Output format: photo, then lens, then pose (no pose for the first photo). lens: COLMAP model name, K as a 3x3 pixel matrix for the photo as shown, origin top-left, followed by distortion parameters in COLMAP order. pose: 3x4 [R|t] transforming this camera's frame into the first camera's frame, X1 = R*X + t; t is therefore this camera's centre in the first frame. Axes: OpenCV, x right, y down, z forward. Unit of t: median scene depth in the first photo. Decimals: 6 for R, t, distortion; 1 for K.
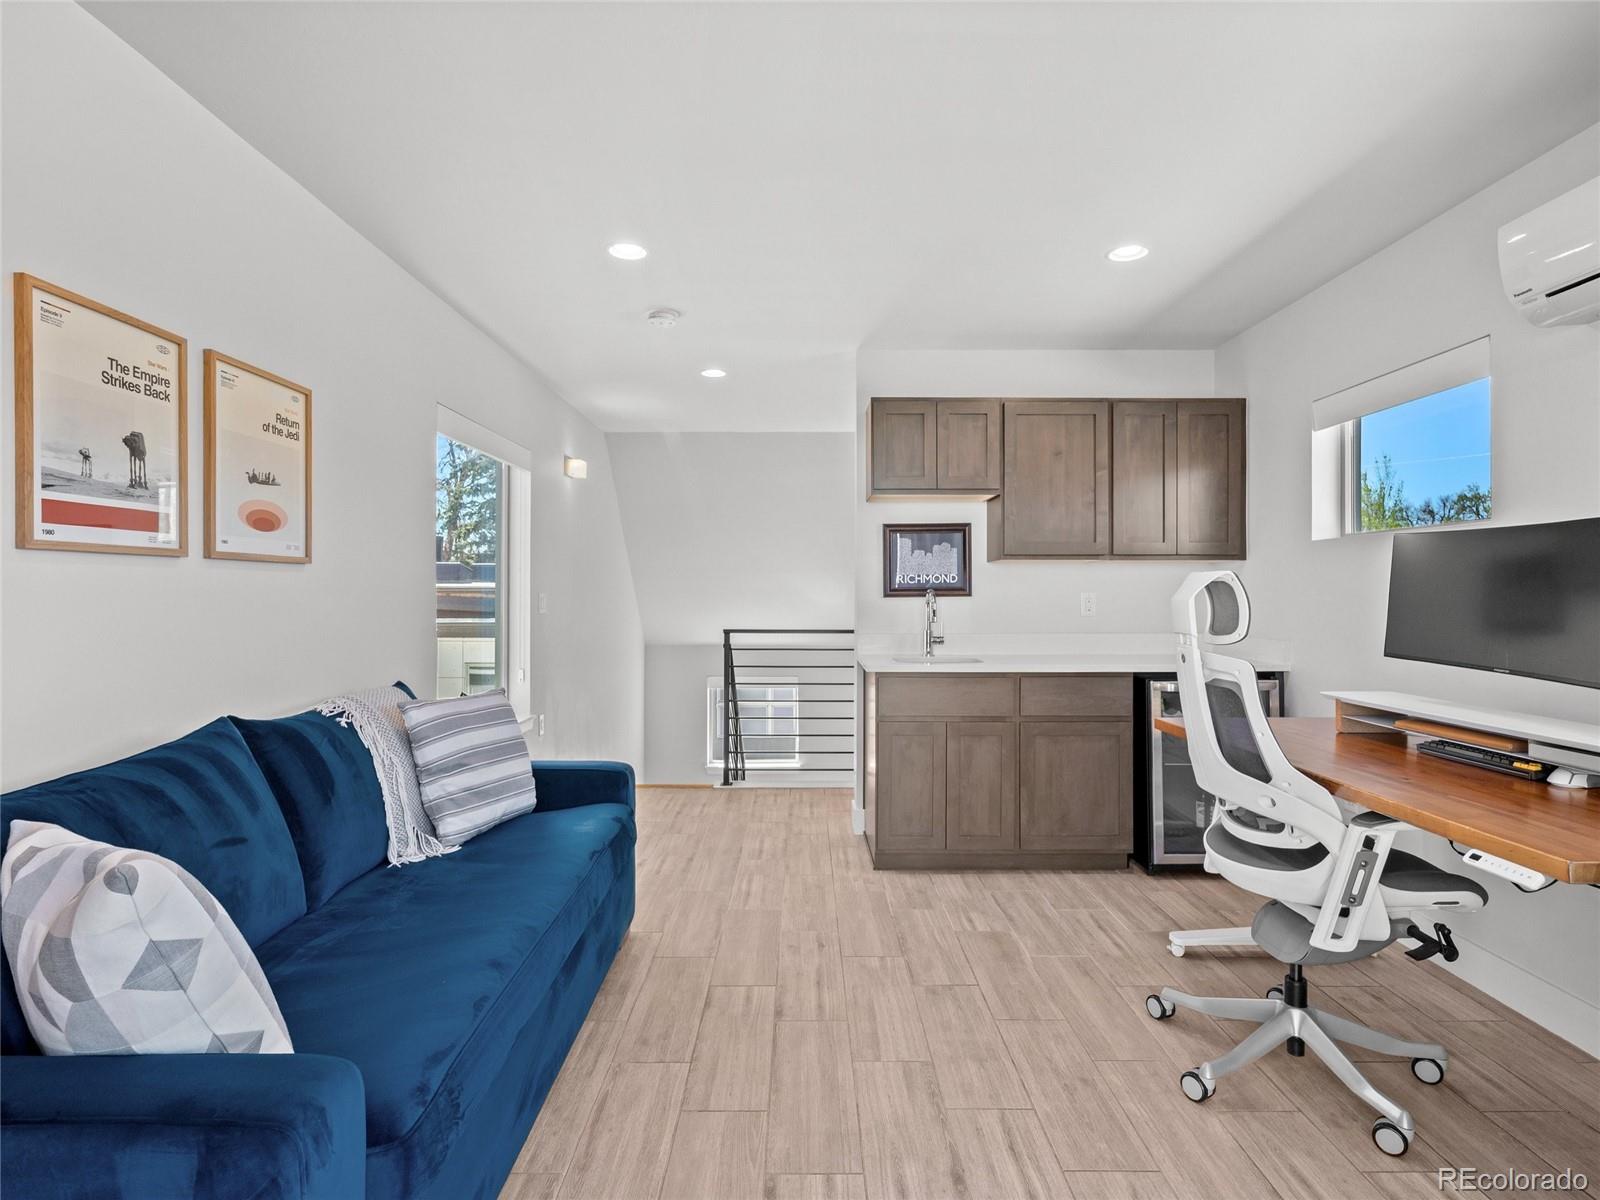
lens RADIAL K [[818.7, 0, 798.4], [0, 818.7, 595.4], [0, 0, 1]] dist [0.001082, -0.000448]
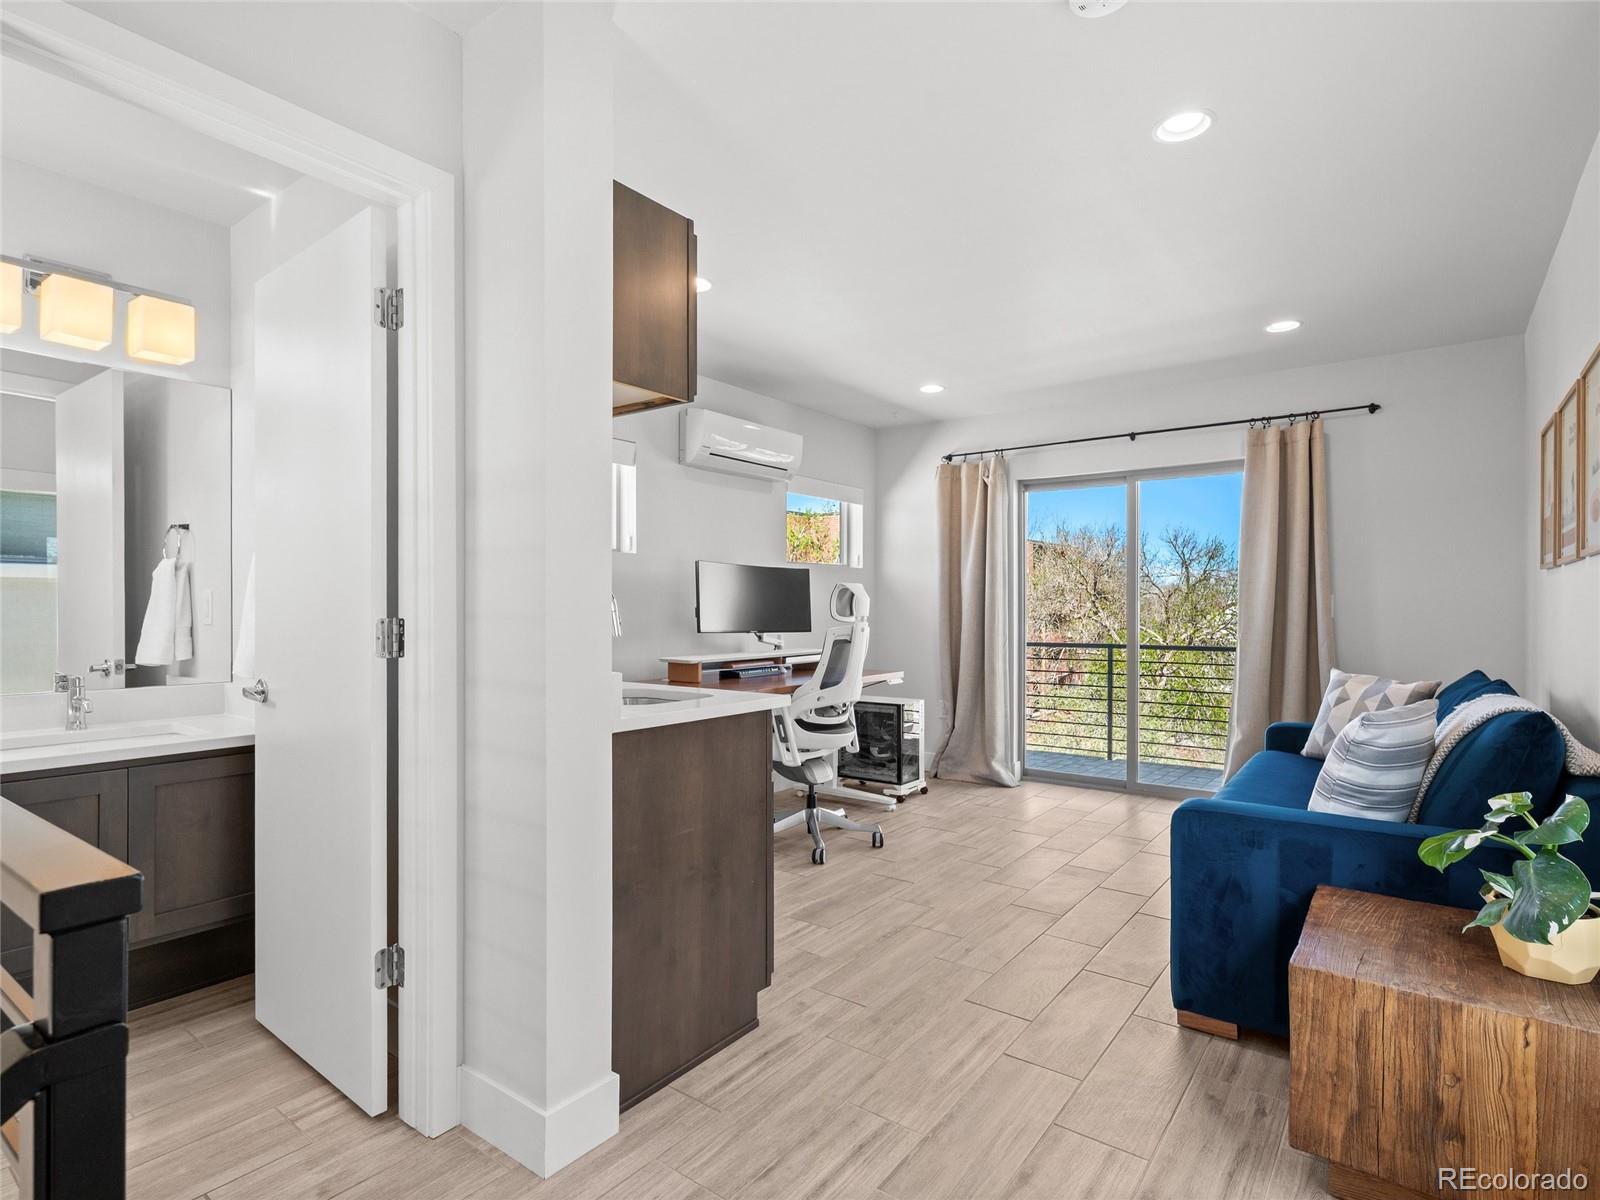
lens RADIAL K [[818.7, 0, 804.8], [0, 818.7, 609.2], [0, 0, 1]] dist [0.001082, -0.000448]
pose [[-0.797676, -0.003096, 0.603079, -0.411553], [0.000278, 0.999985, 0.005501, 0.014228], [-0.603086, 0.004555, -0.797663, 1.924484]]
